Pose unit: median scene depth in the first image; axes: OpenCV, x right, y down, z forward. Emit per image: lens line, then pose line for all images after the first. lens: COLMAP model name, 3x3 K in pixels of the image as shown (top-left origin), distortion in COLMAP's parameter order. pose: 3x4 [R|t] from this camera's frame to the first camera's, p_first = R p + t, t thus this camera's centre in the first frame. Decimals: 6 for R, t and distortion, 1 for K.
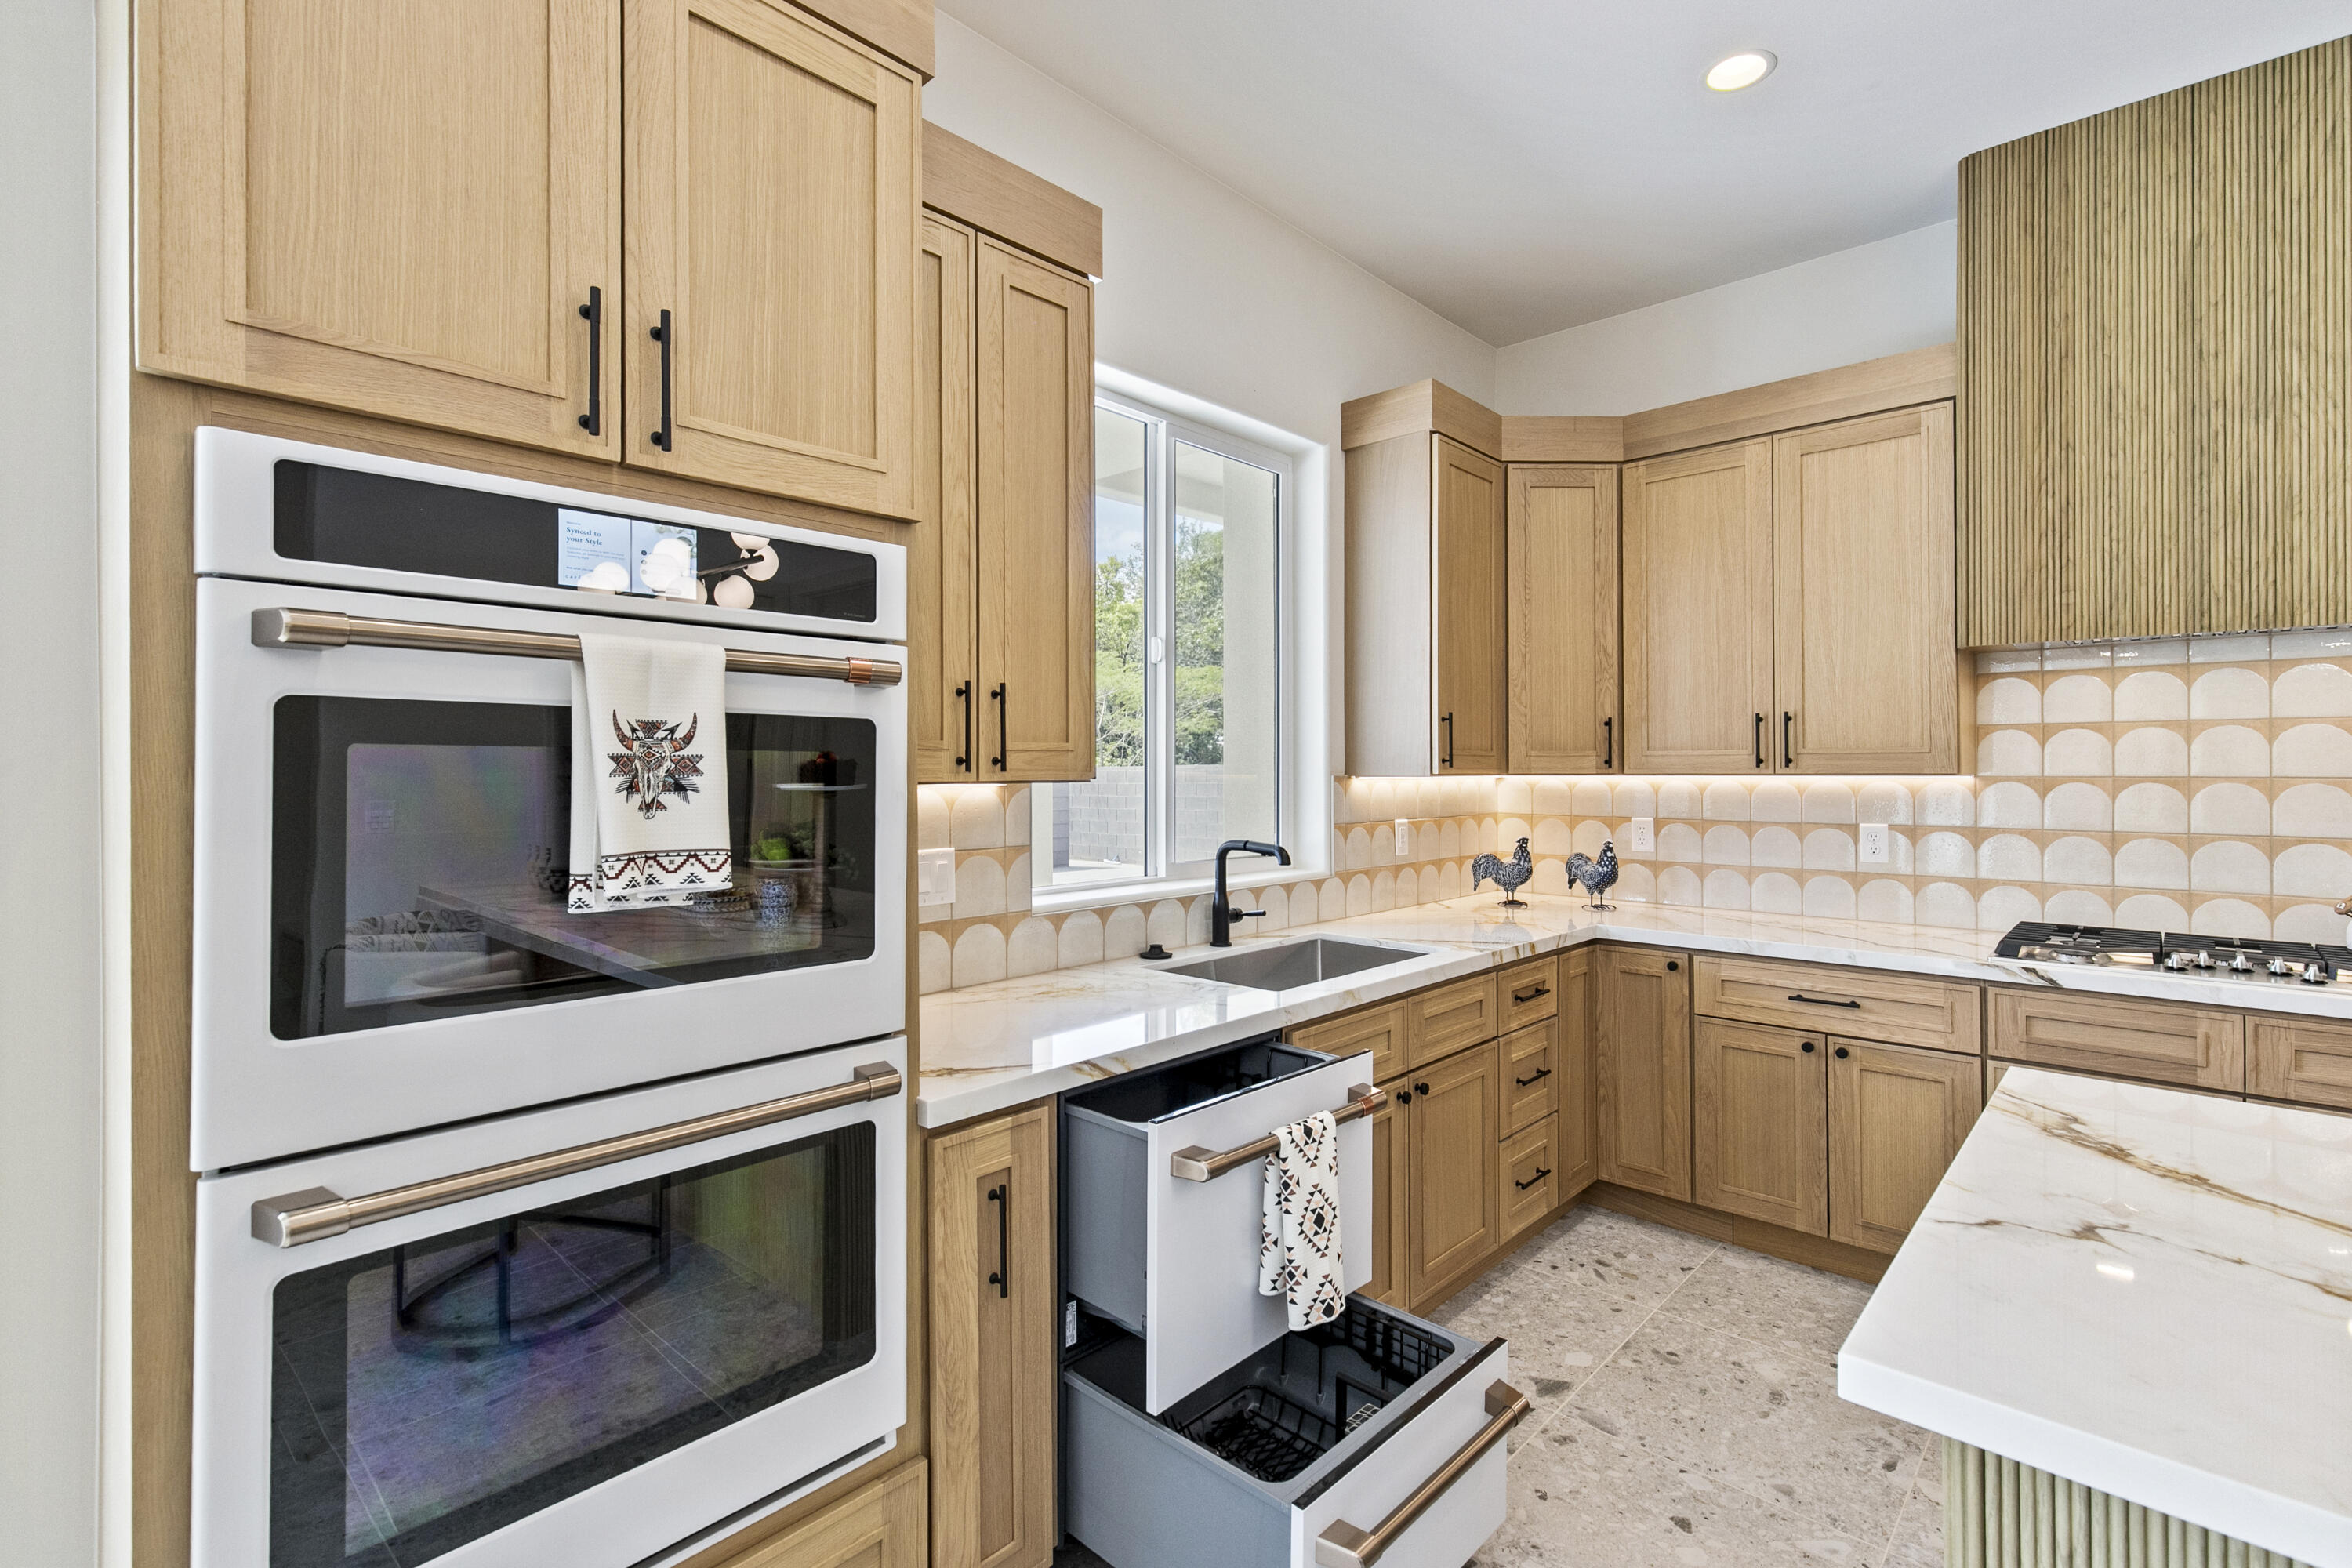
lens RADIAL K [[1075.0, 0, 1174.3], [0, 1075.0, 760.0], [0, 0, 1]] dist [0.009766, -0.001704]
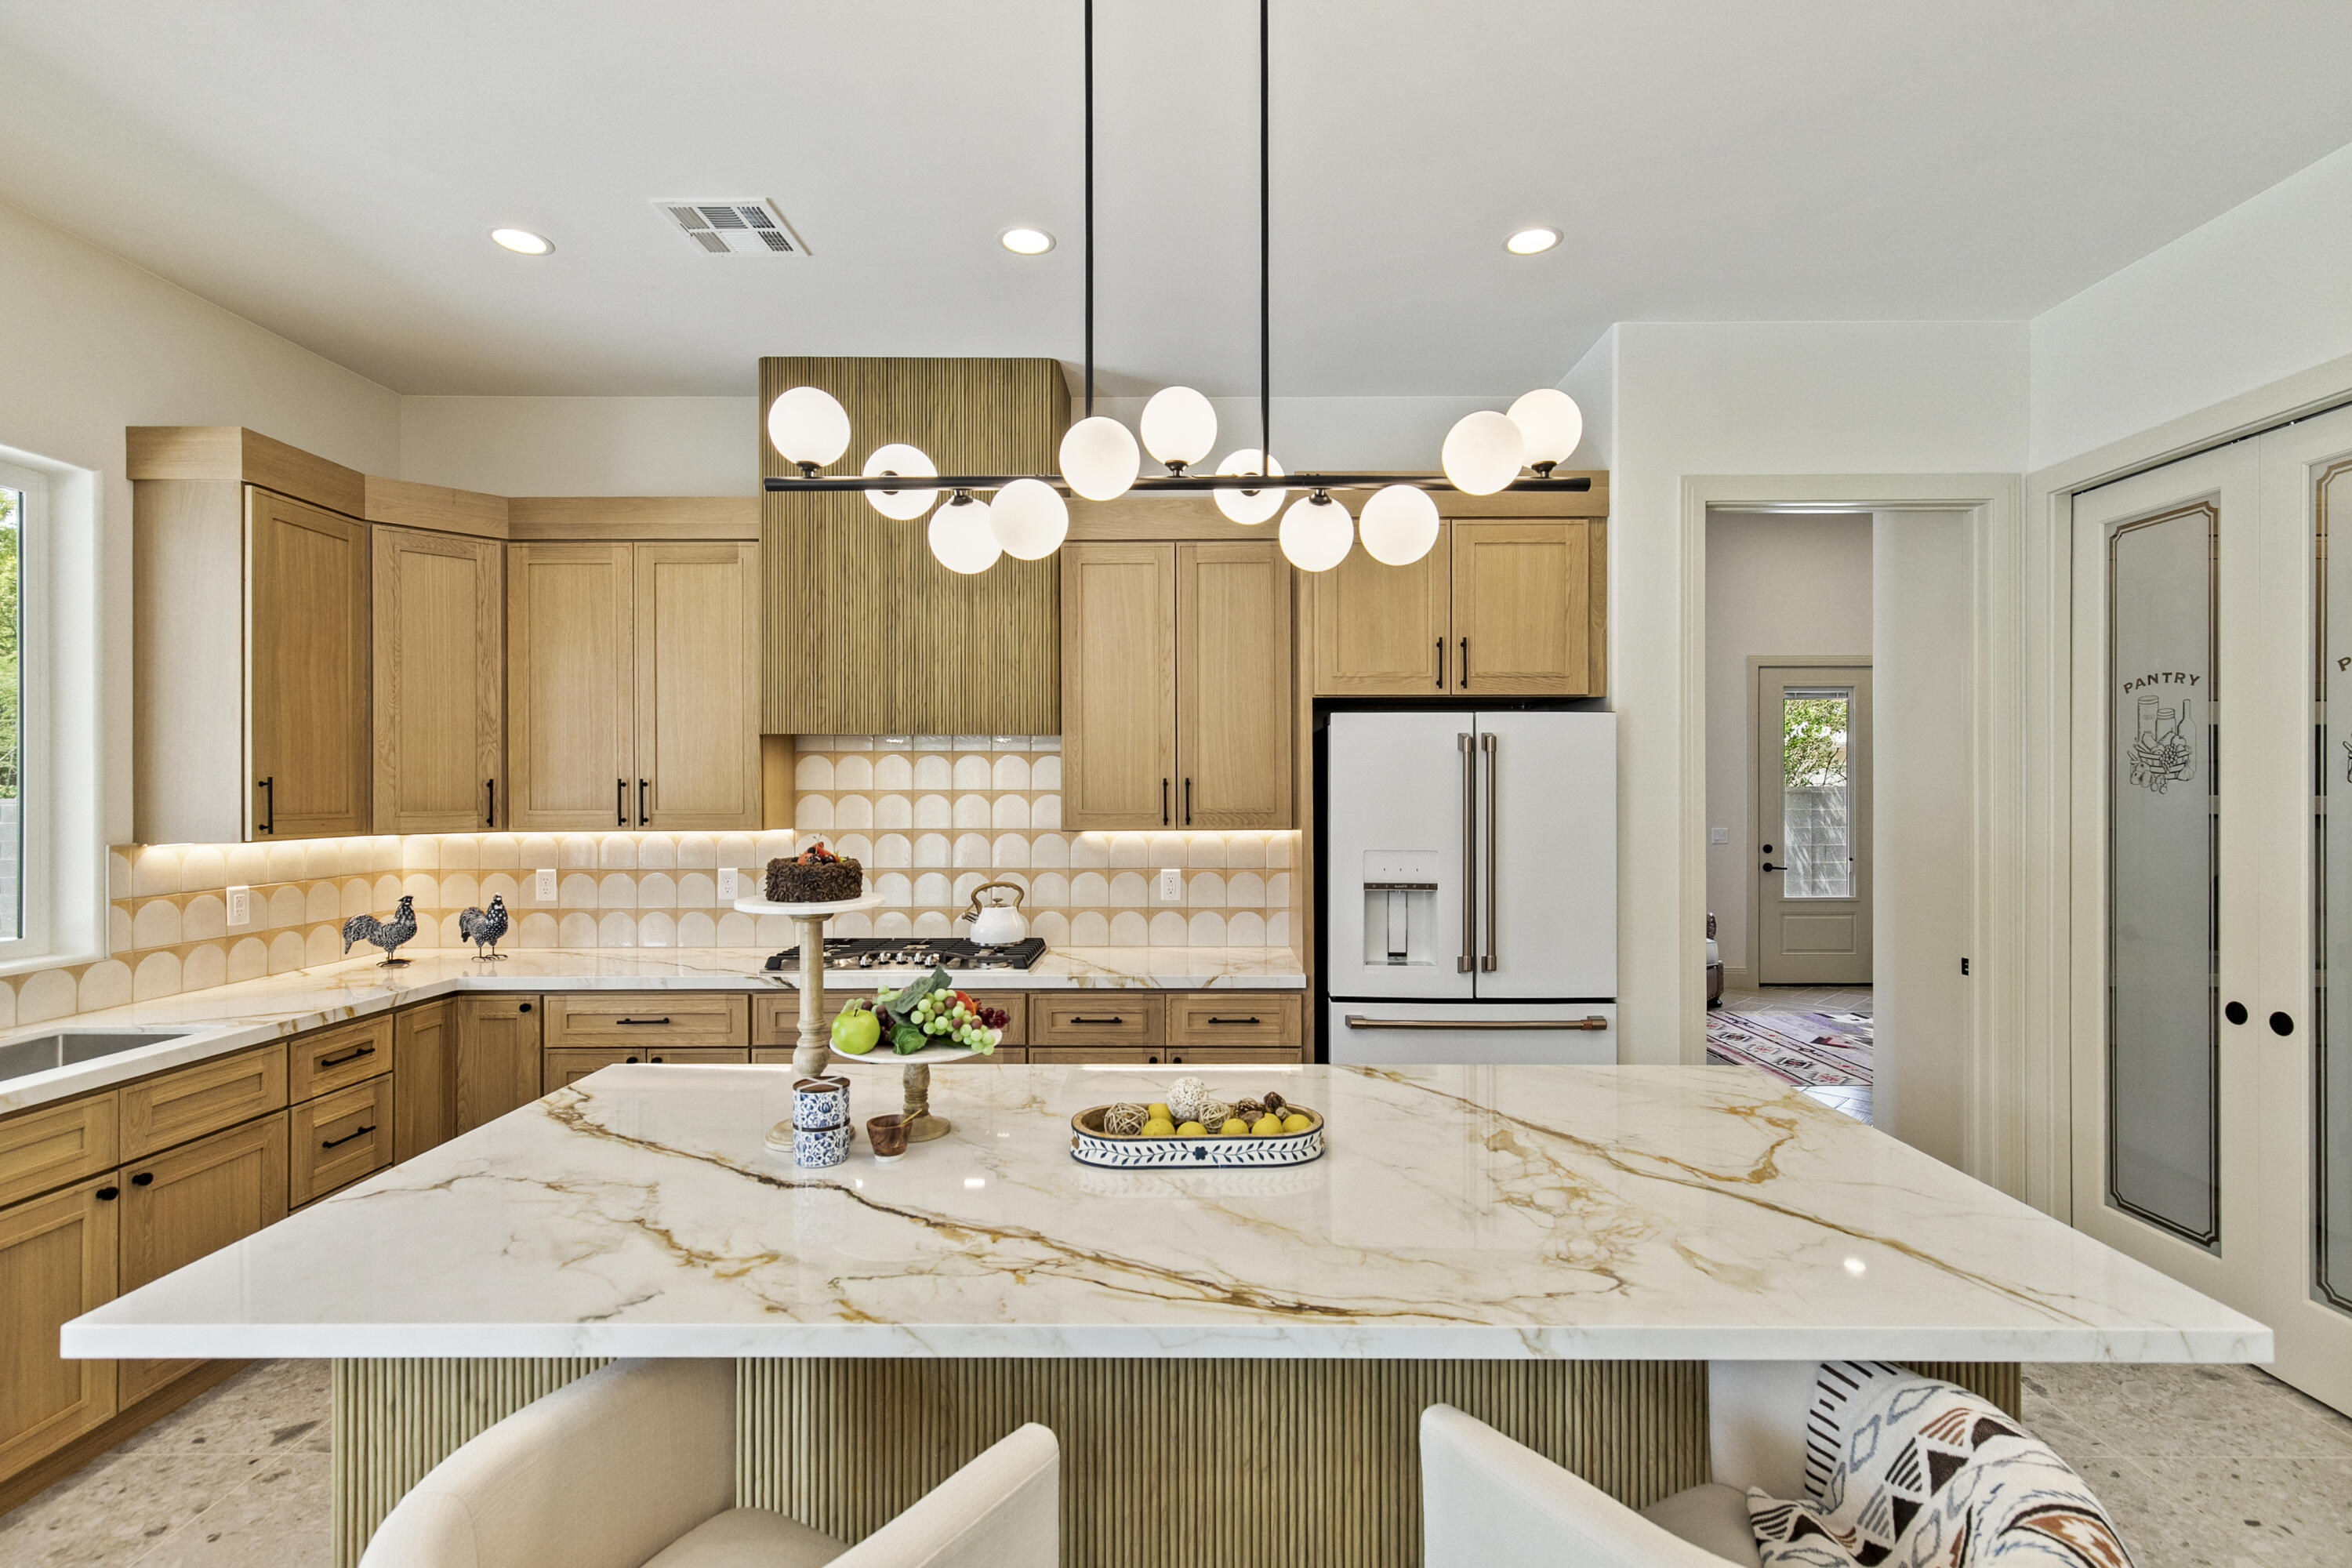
lens RADIAL K [[1075.0, 0, 1193.7], [0, 1075.0, 789.1], [0, 0, 1]] dist [0.009766, -0.001704]
pose [[0.731214, -0.001611, 0.682146, 0.242506], [-0.004002, 0.999970, 0.006651, -0.052274], [-0.682136, -0.007593, 0.731186, -0.334261]]
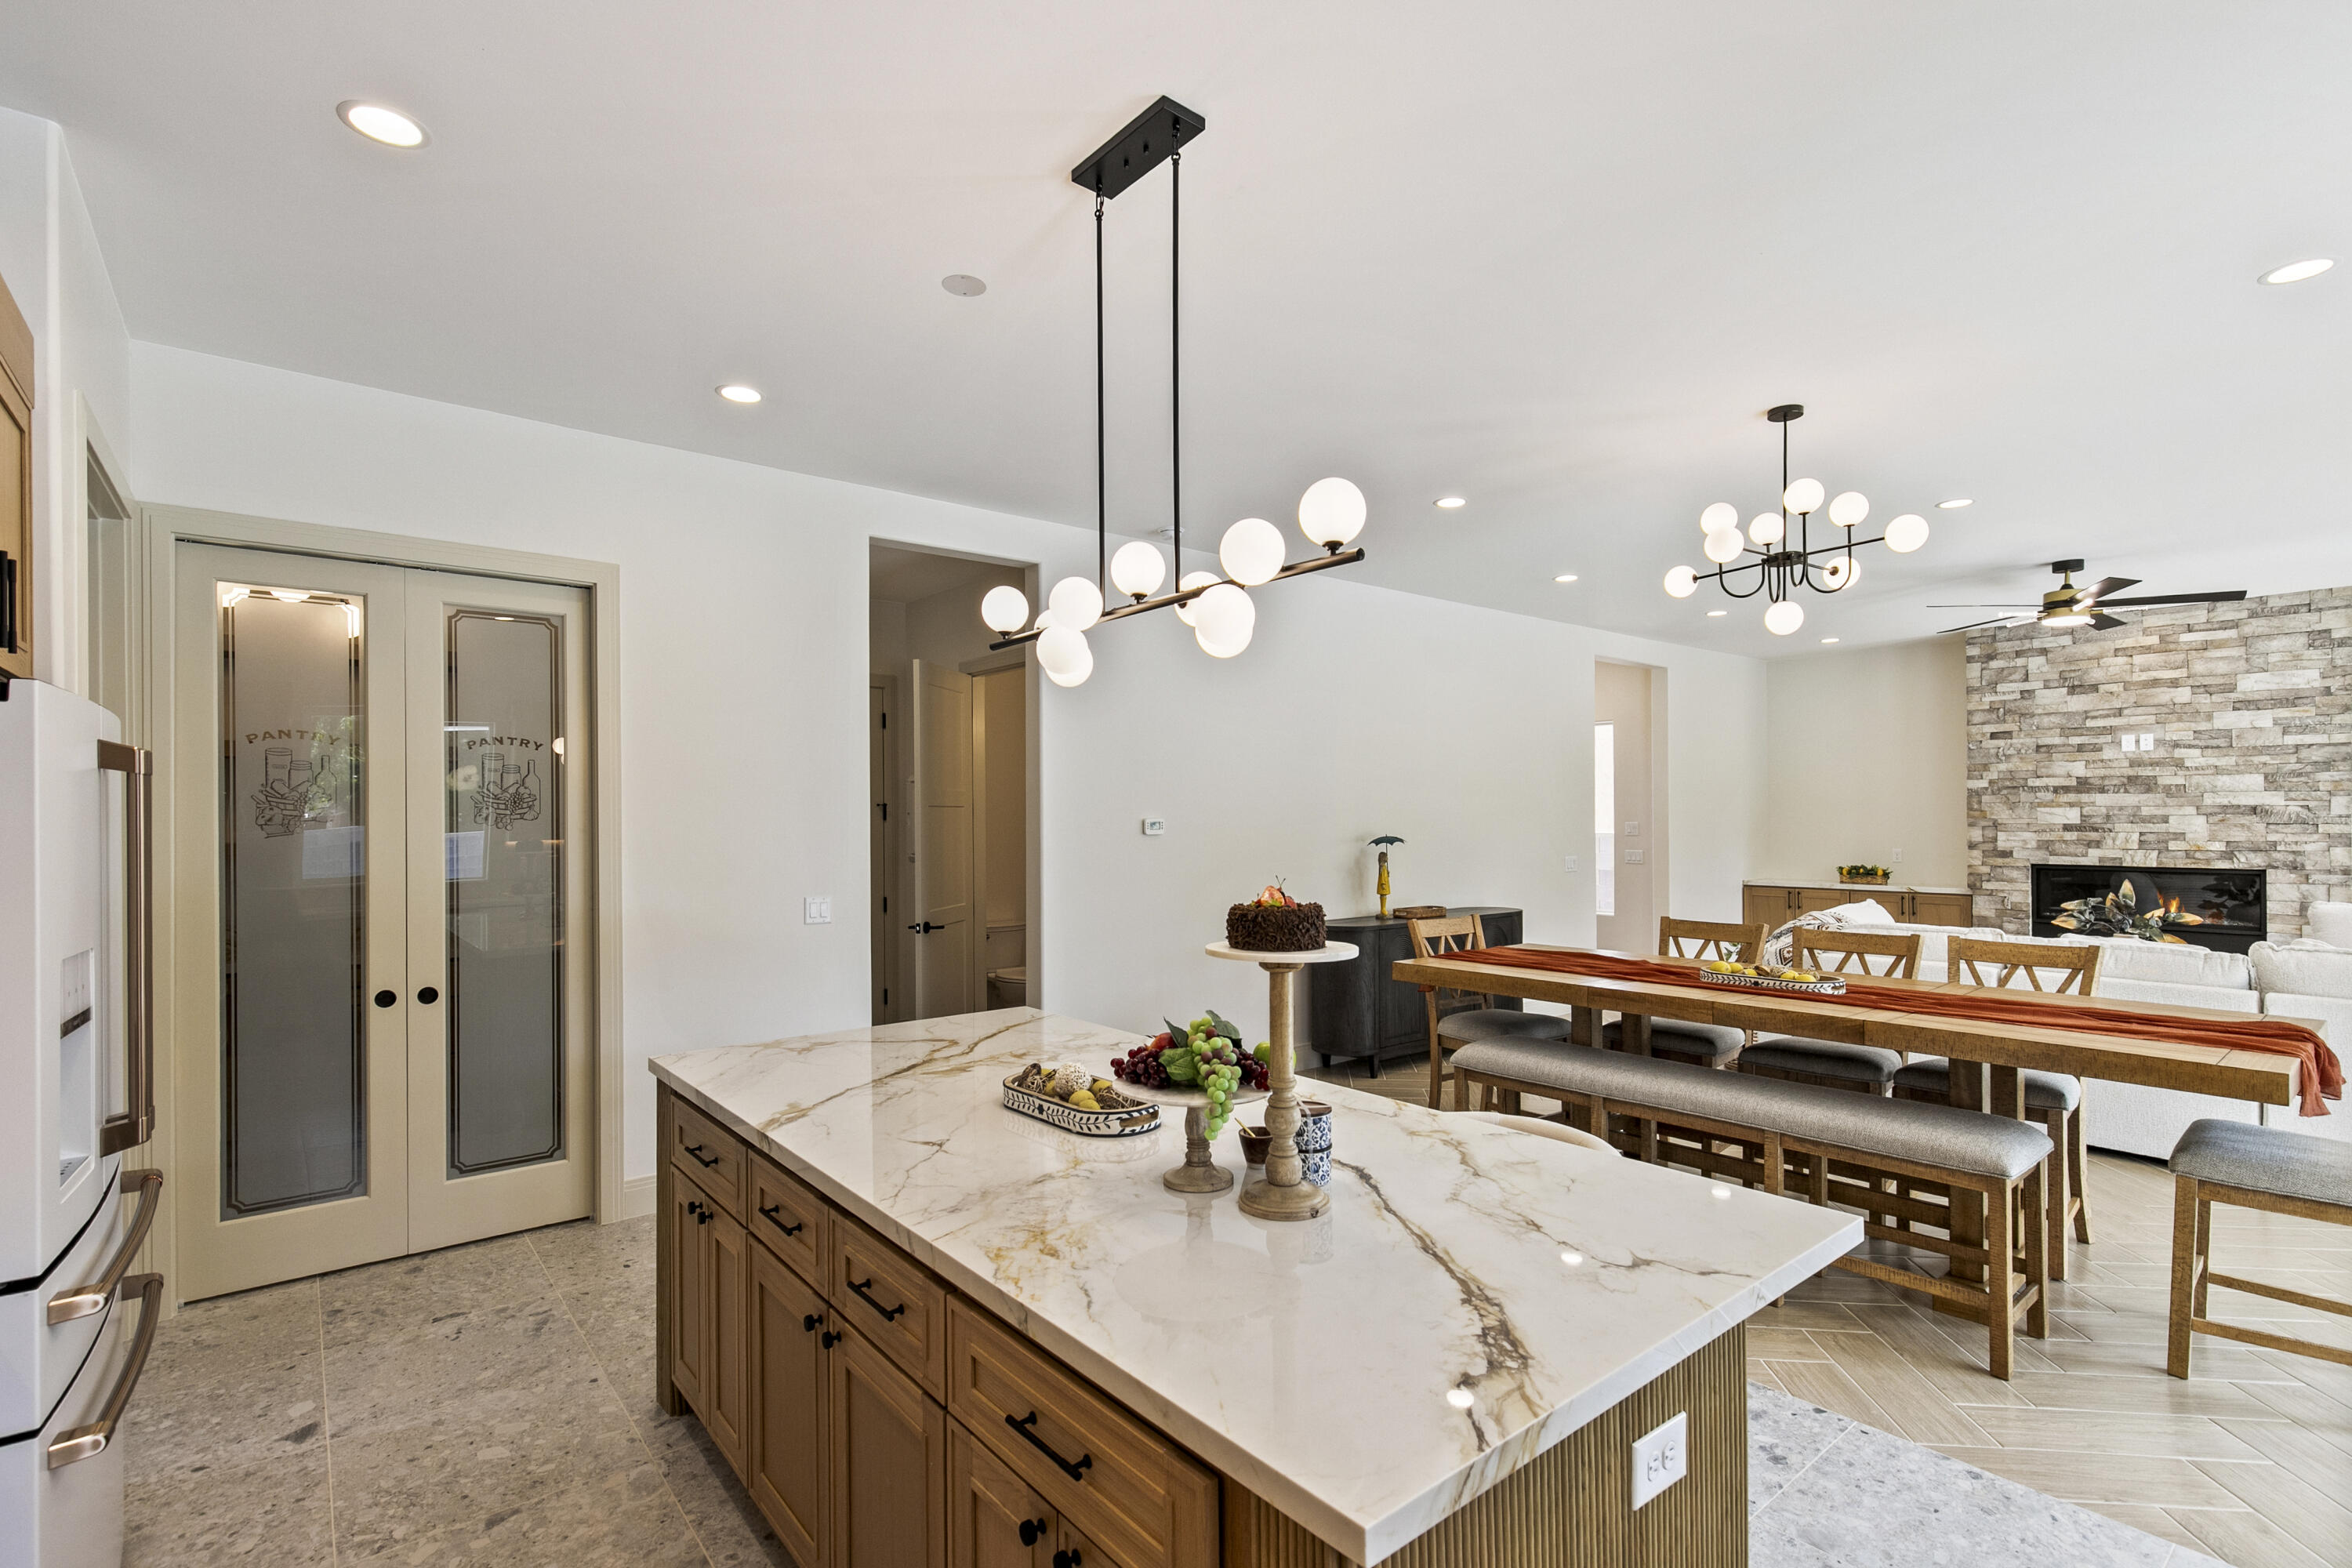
lens RADIAL K [[1075.0, 0, 1190.5], [0, 1075.0, 817.4], [0, 0, 1]] dist [0.009766, -0.001704]
pose [[-0.991514, 0.005979, 0.129863, 0.509937], [0.005112, 0.999962, -0.007005, -0.049306], [-0.129900, -0.006281, -0.991507, 1.008304]]
